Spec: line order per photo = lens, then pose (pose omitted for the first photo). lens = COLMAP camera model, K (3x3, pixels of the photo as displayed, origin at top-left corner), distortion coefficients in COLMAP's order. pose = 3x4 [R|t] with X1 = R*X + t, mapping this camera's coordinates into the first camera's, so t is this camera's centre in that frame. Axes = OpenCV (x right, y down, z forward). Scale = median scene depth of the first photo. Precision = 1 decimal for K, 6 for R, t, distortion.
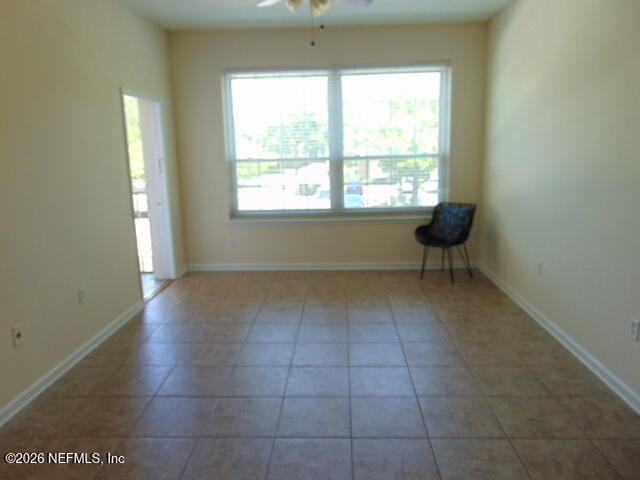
lens RADIAL K [[484.4, 0, 315.7], [0, 484.4, 238.3], [0, 0, 1]] dist [0.002219, 0.020689]
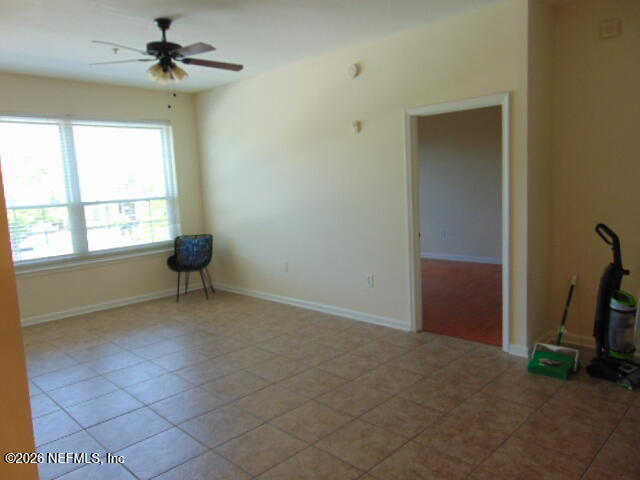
lens RADIAL K [[484.4, 0, 315.9], [0, 484.4, 240.7], [0, 0, 1]] dist [0.002219, 0.020689]
pose [[0.678176, -0.098776, 0.728231, -0.380193], [0.171359, 0.984866, -0.025995, 0.025499], [-0.714642, 0.142418, 0.684839, -0.055403]]
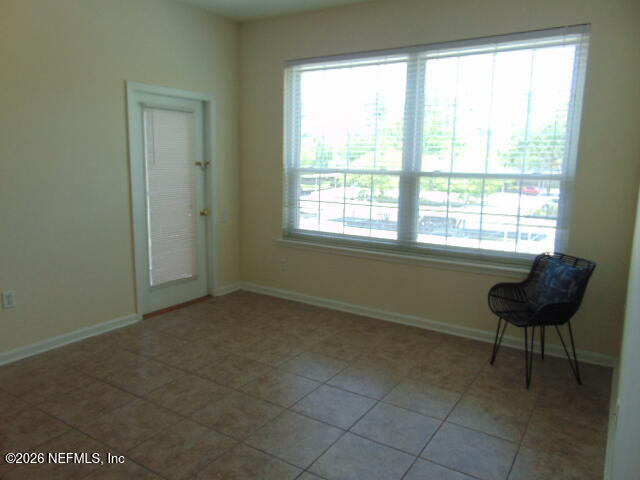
lens RADIAL K [[484.4, 0, 325.4], [0, 484.4, 240.2], [0, 0, 1]] dist [0.002219, 0.020689]
pose [[0.871424, 0.117867, -0.476159, 0.303521], [-0.129004, 0.991600, 0.009366, -0.056529], [0.473263, 0.053265, 0.879309, 0.308406]]
